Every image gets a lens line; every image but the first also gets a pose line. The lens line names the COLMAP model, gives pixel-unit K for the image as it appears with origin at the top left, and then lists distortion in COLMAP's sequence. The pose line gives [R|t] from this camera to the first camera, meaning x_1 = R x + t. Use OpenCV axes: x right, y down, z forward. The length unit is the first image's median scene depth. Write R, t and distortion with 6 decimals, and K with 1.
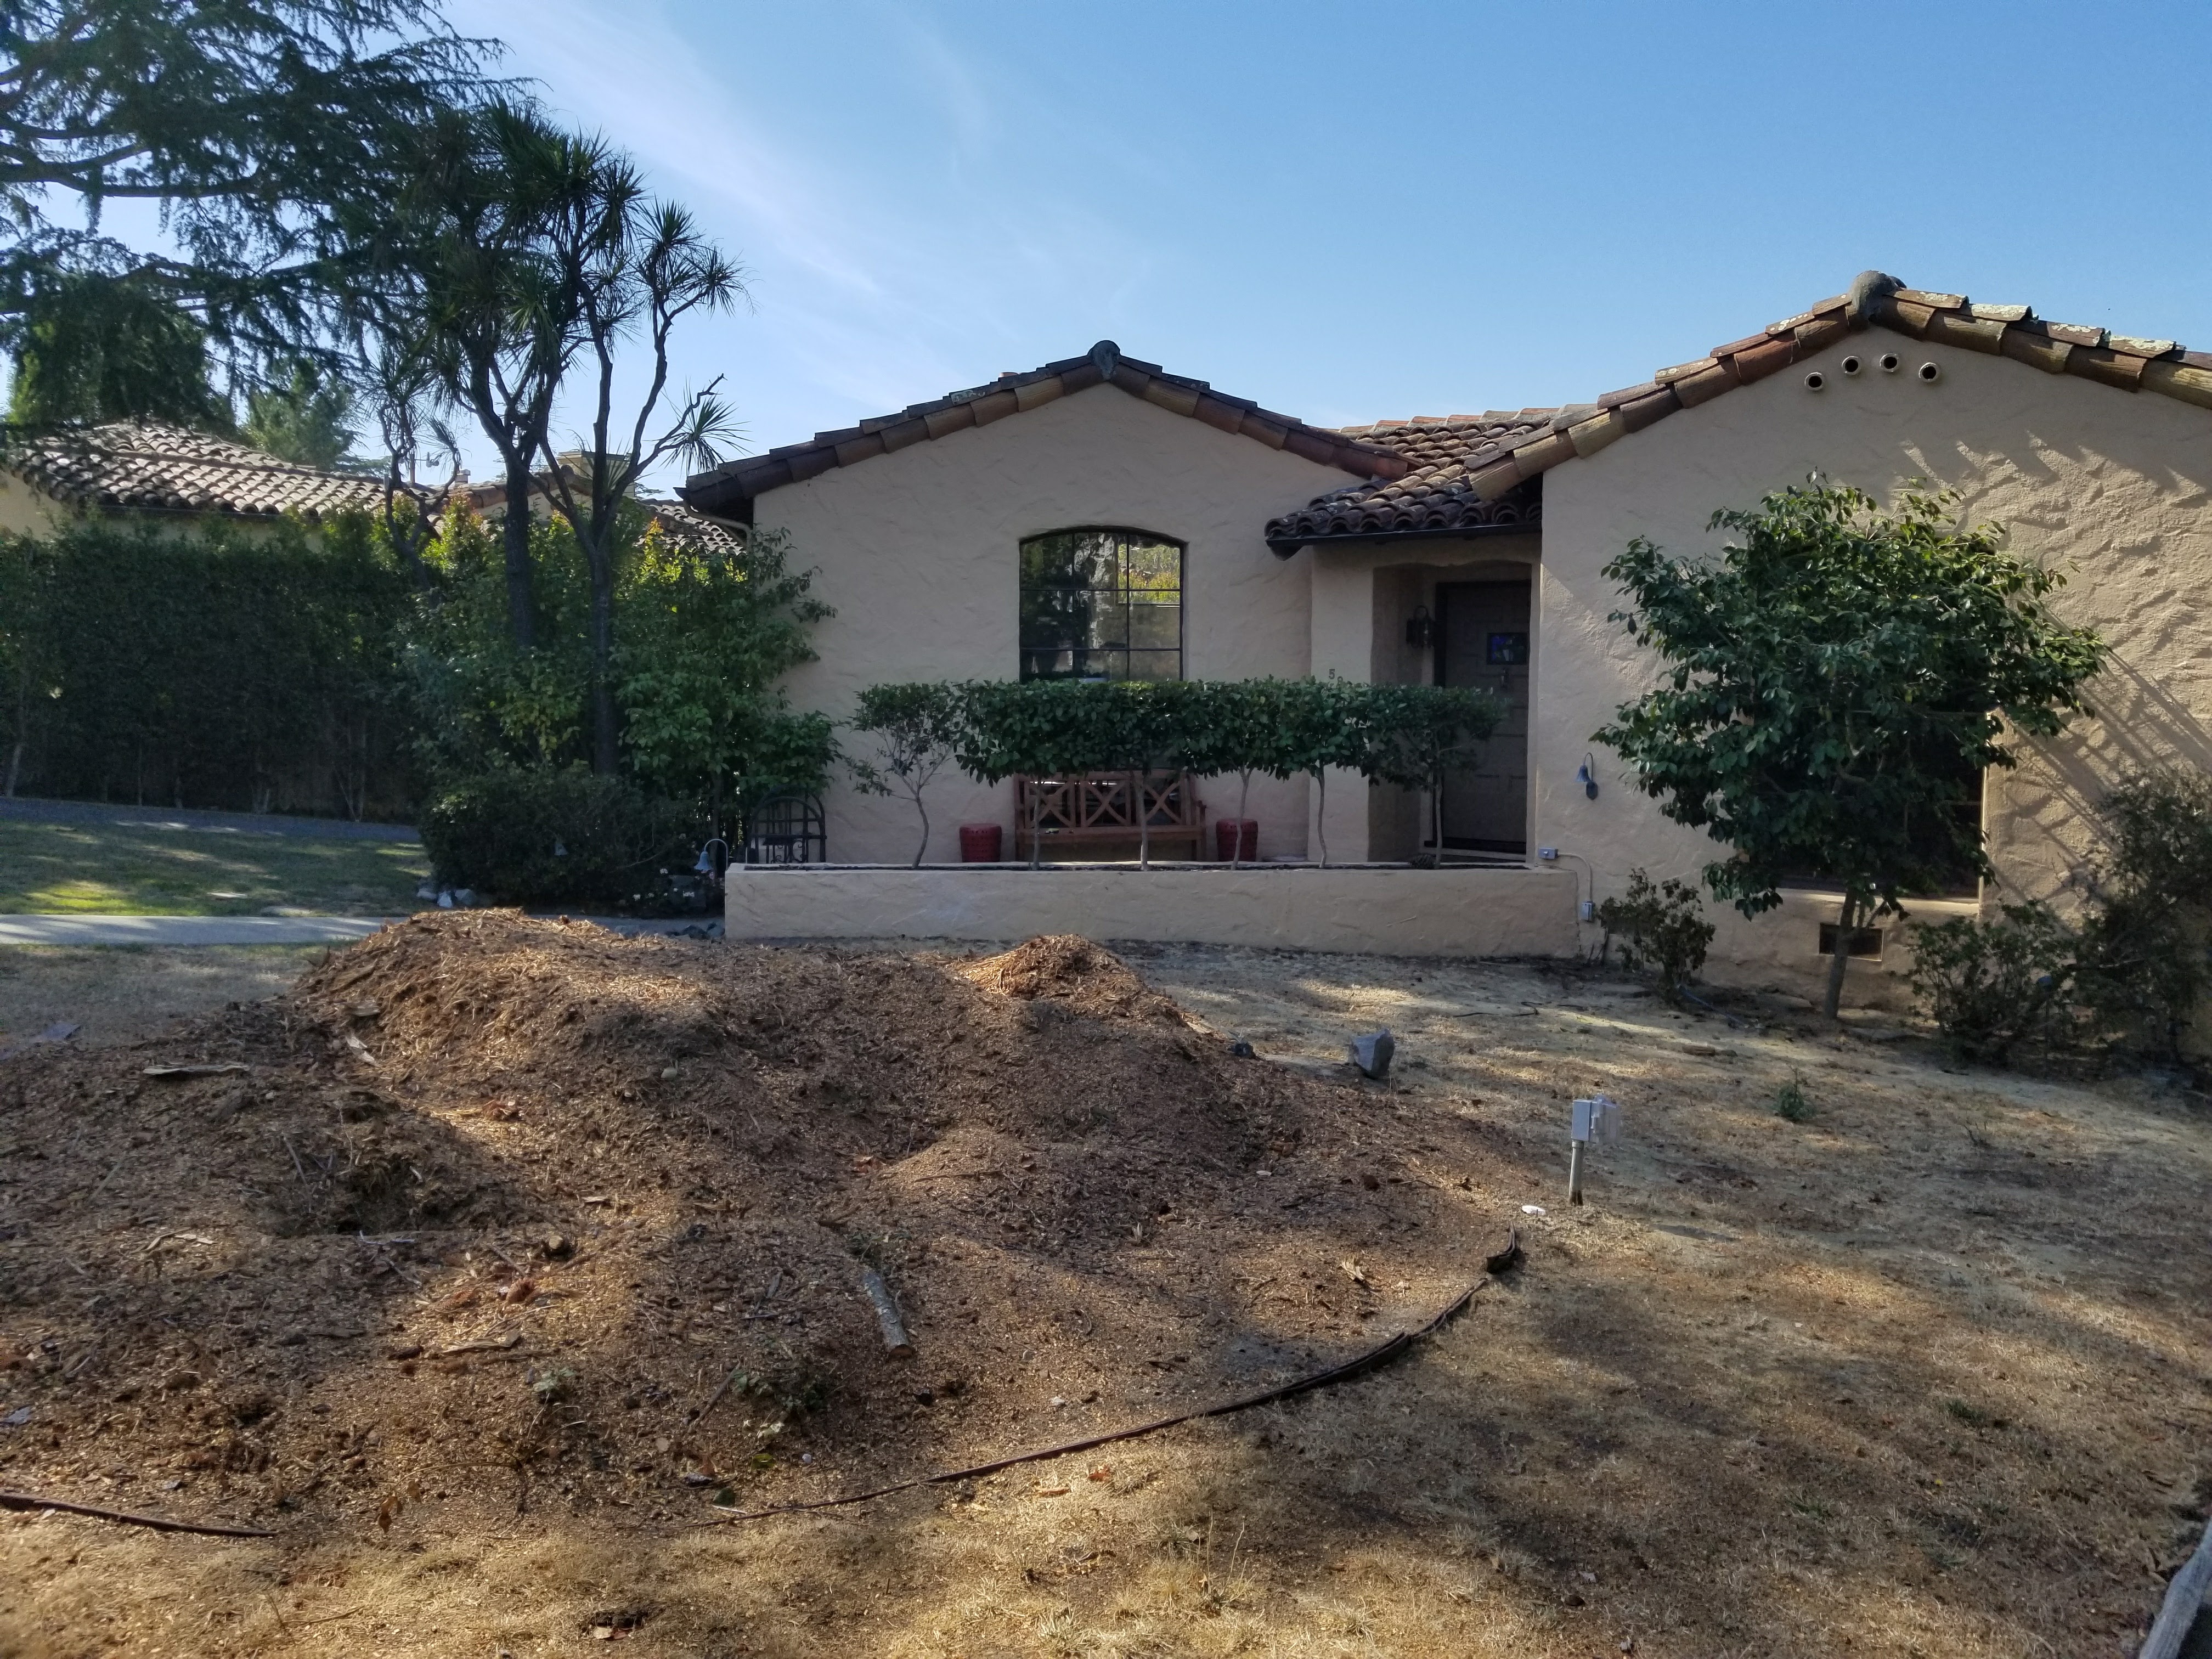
lens RADIAL K [[1836.1, 0, 1106.0], [0, 1836.1, 829.5], [0, 0, 1]] dist [0.006332, 0.002694]
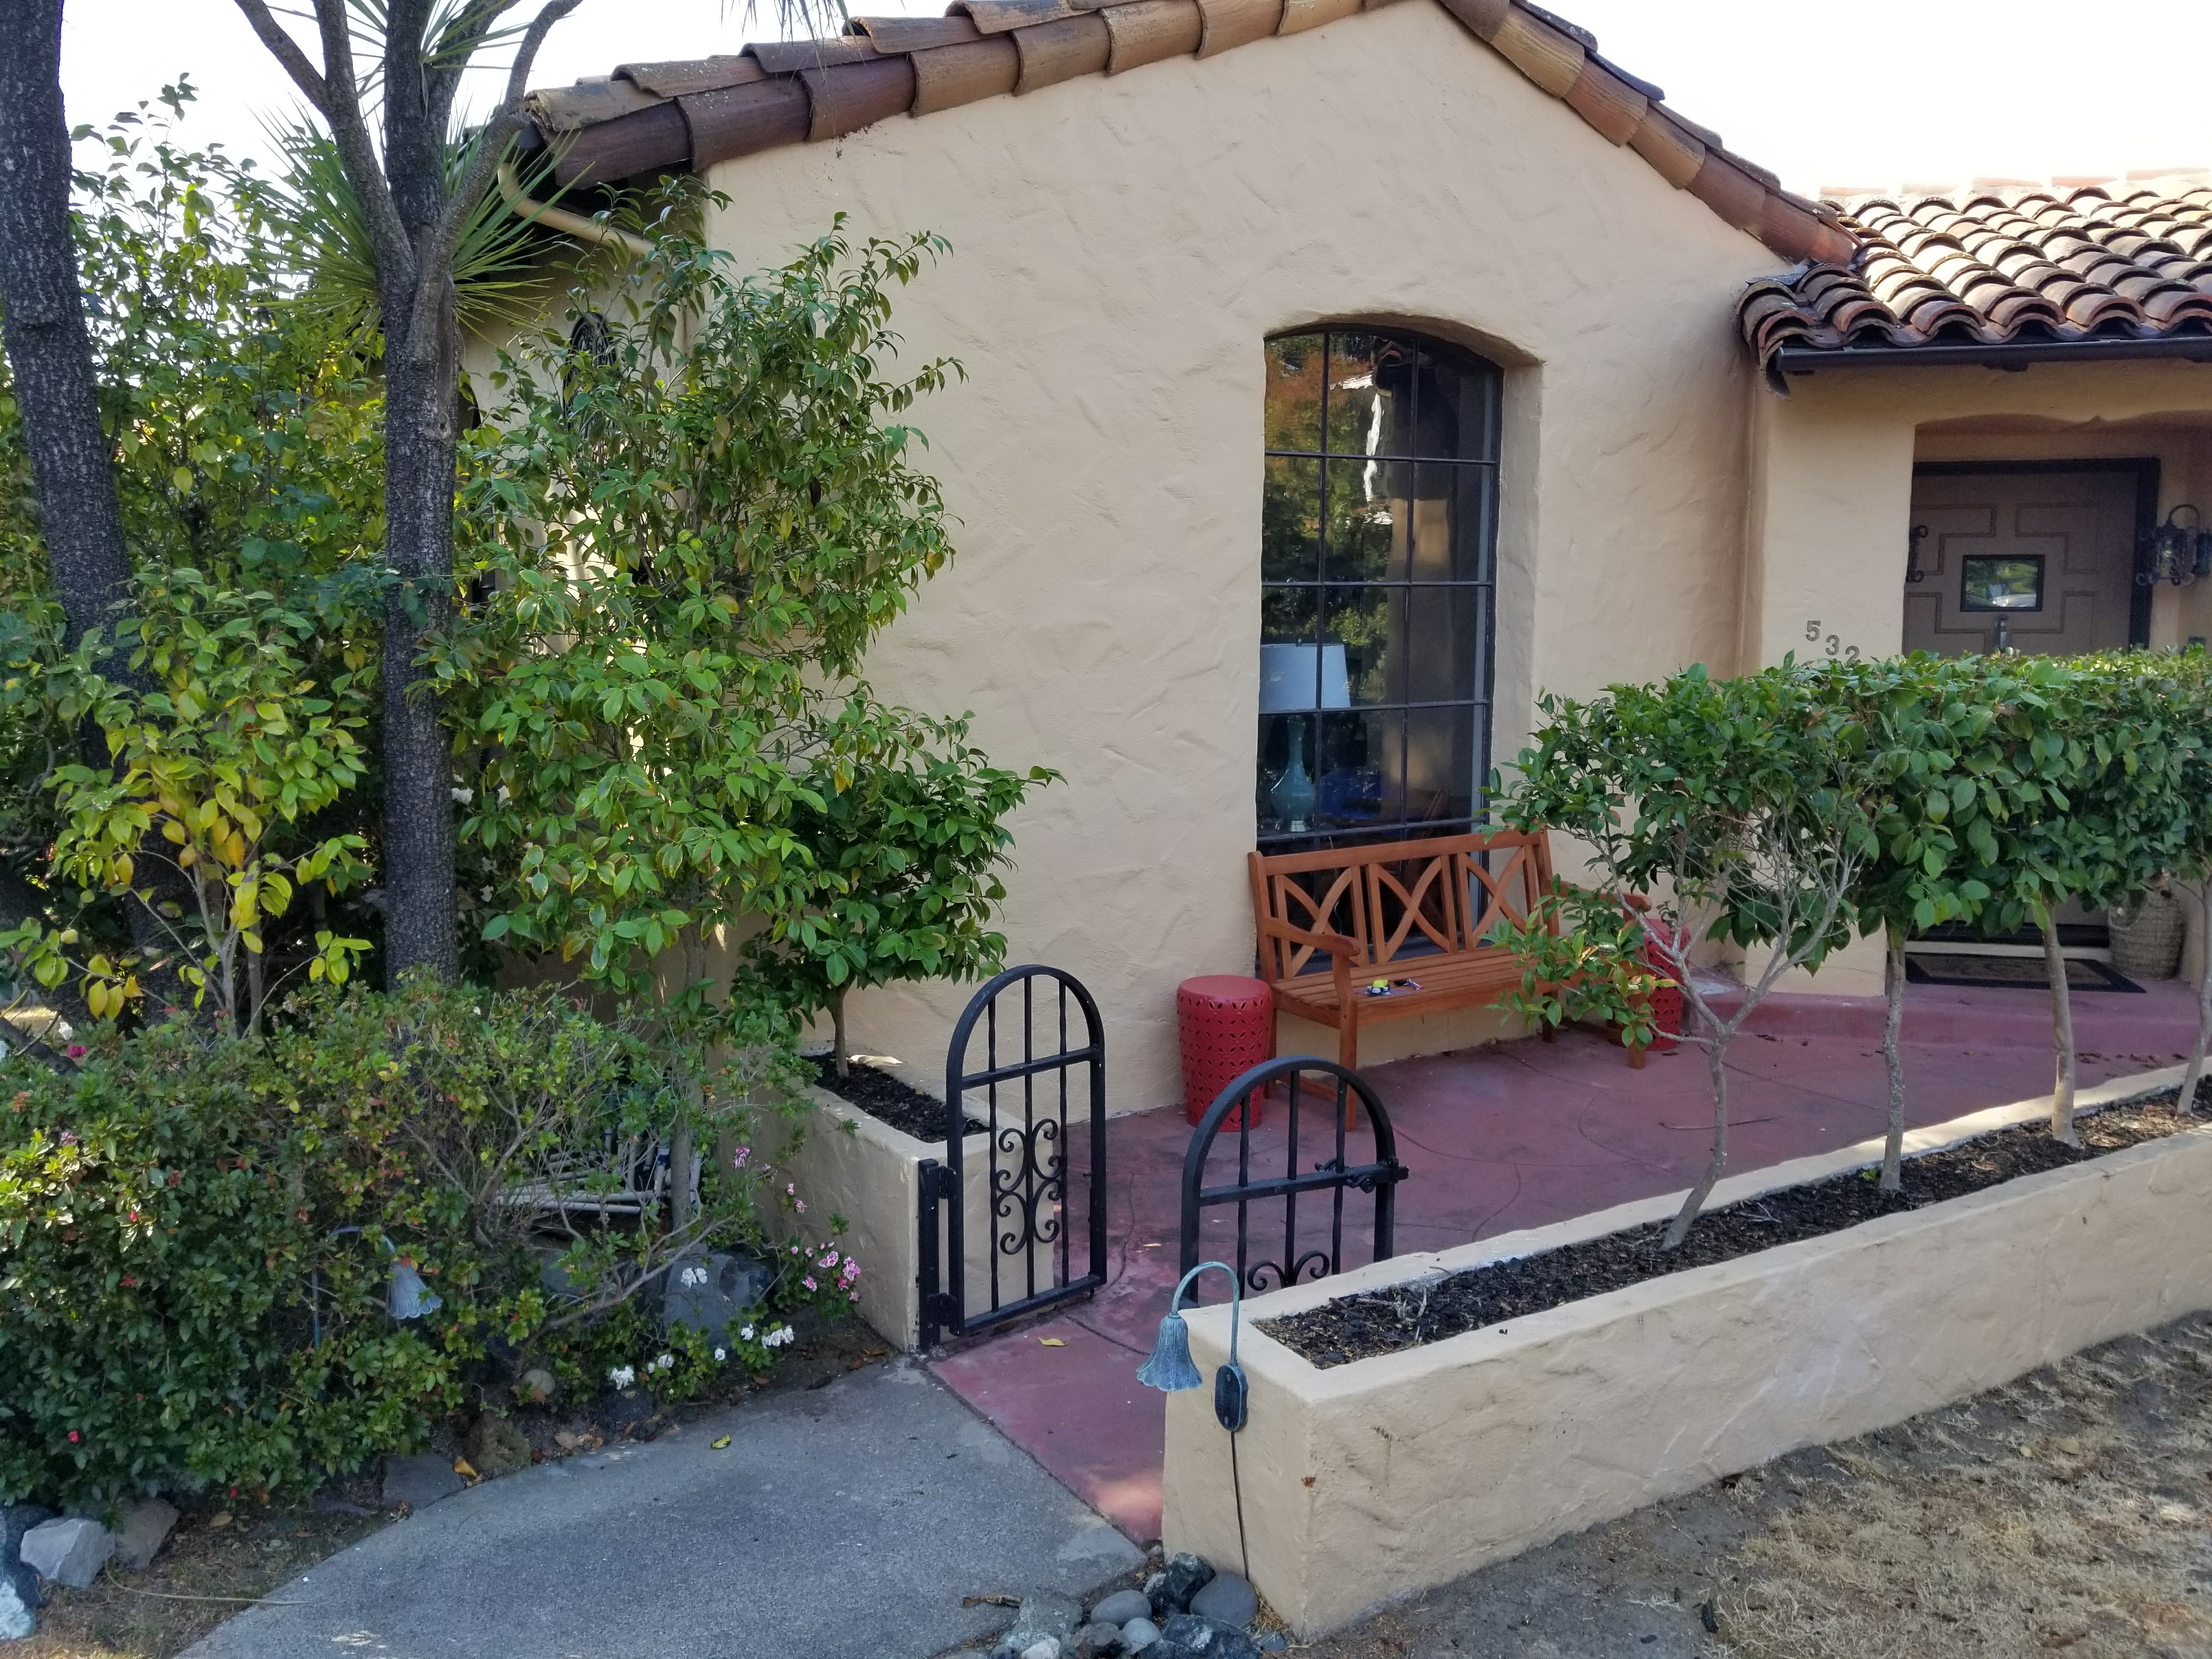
lens RADIAL K [[1836.1, 0, 1106.0], [0, 1836.1, 829.5], [0, 0, 1]] dist [0.006332, 0.002694]
pose [[0.892409, -0.051894, 0.448233, -0.290975], [0.030158, 0.998003, 0.055500, -0.065100], [-0.450218, -0.036010, 0.892192, 0.623981]]
